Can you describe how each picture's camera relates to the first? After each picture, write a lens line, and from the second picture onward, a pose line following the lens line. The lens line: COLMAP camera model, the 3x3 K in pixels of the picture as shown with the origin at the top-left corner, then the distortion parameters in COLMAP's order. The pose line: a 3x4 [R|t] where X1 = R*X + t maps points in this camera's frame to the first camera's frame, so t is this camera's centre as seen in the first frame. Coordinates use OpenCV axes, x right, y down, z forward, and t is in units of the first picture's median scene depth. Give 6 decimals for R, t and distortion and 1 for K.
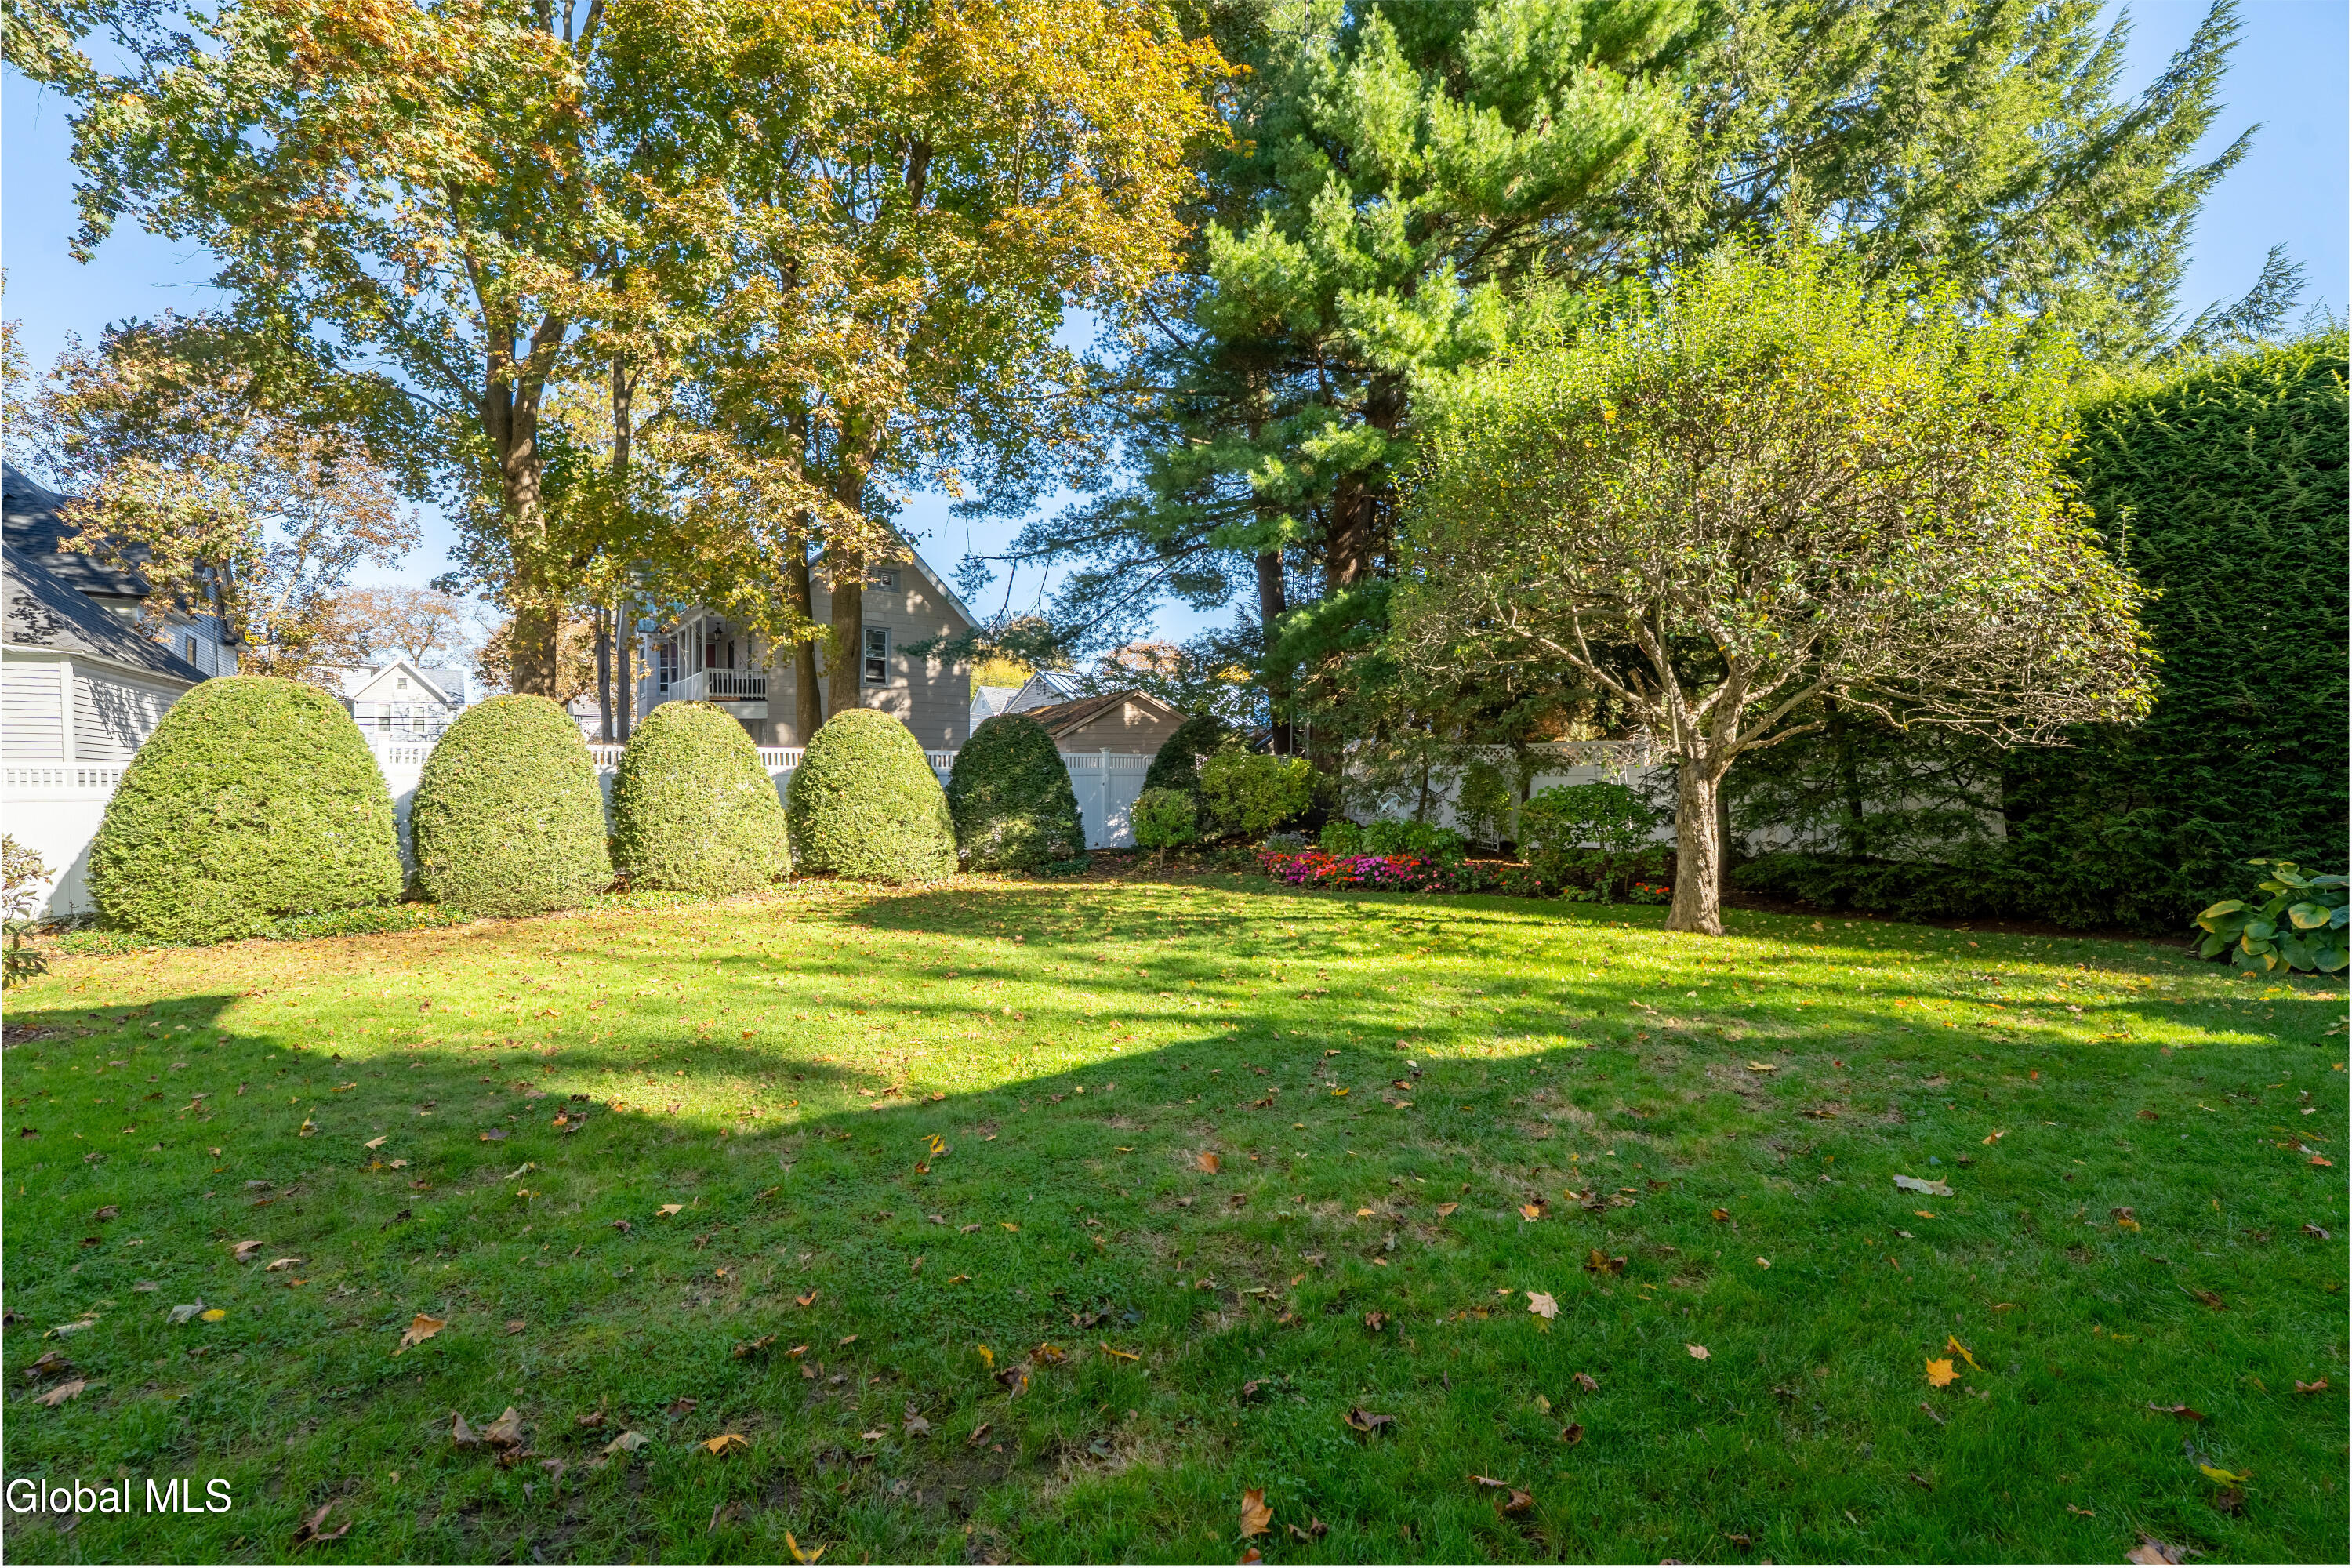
lens RADIAL K [[927.0, 0, 1176.0], [0, 927.0, 784.0], [0, 0, 1]] dist [-0.000324, -0.000060]
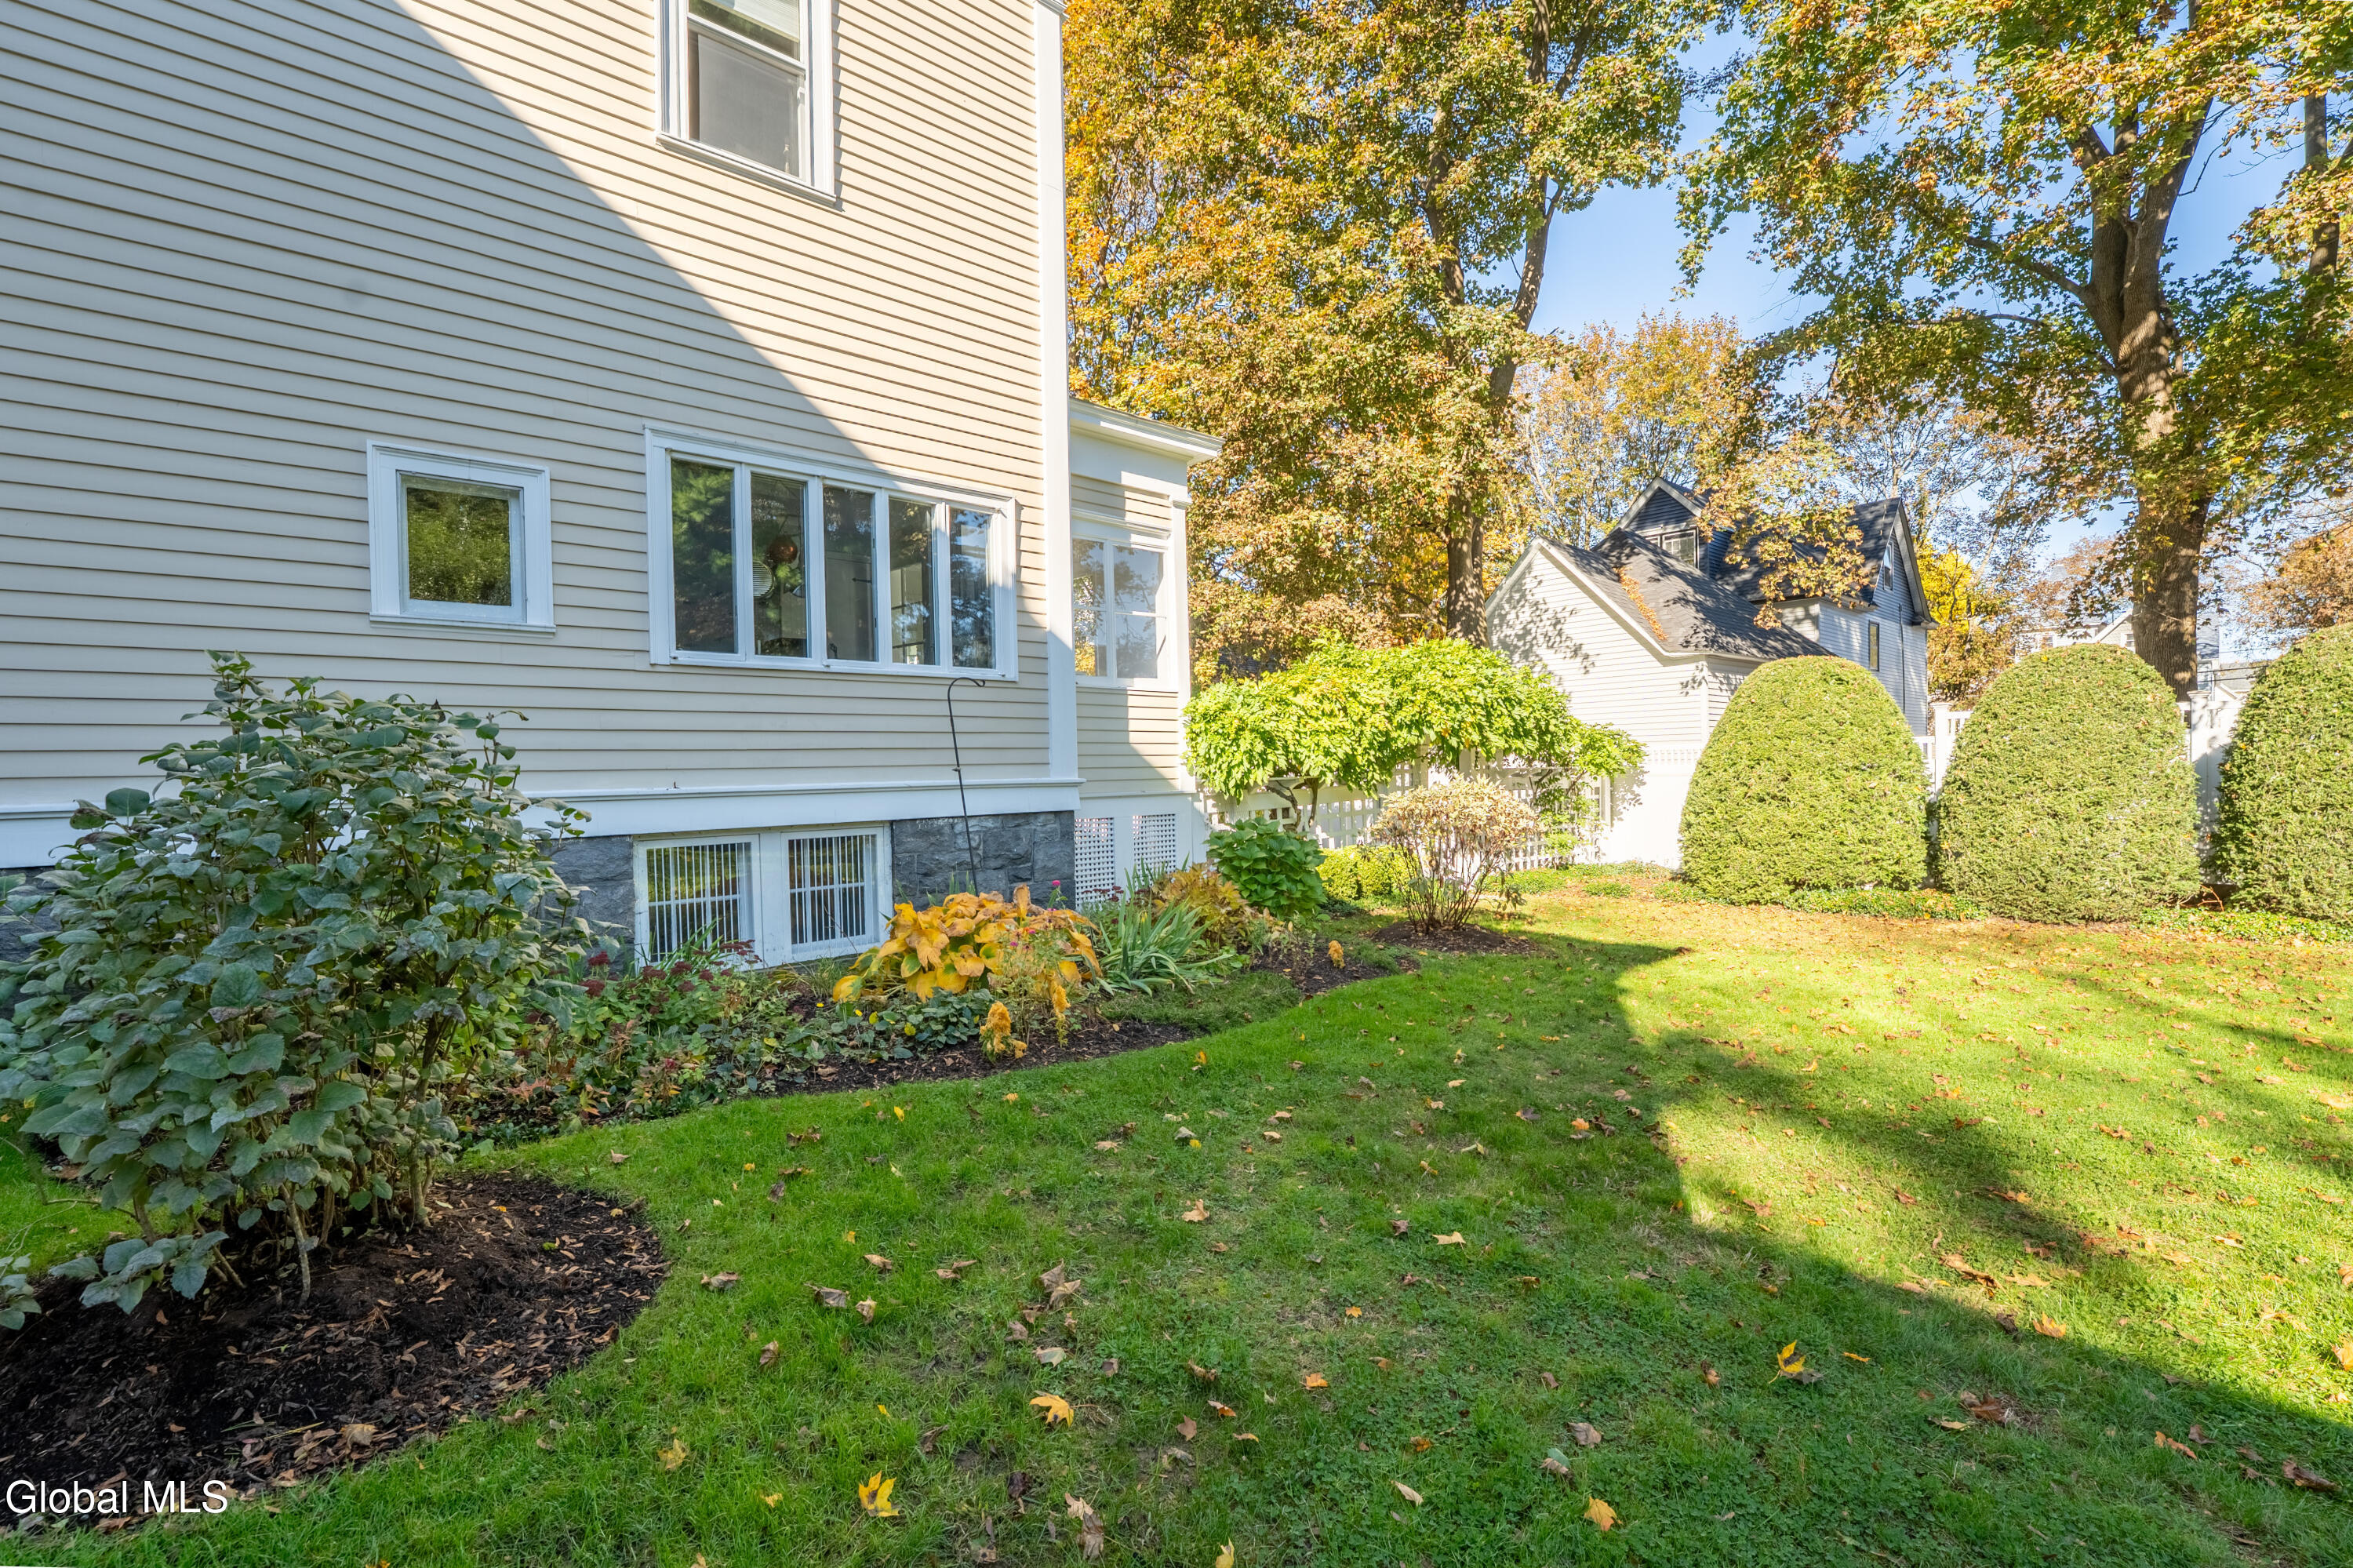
lens RADIAL K [[1052.9, 0, 1176.5], [0, 1052.9, 784.0], [0, 0, 1]] dist [-0.000910, -0.000177]
pose [[0.153079, 0.013651, -0.988120, 0.079406], [0.010868, 0.999821, 0.015496, 0.001105], [0.988154, -0.013111, 0.152903, 0.117123]]
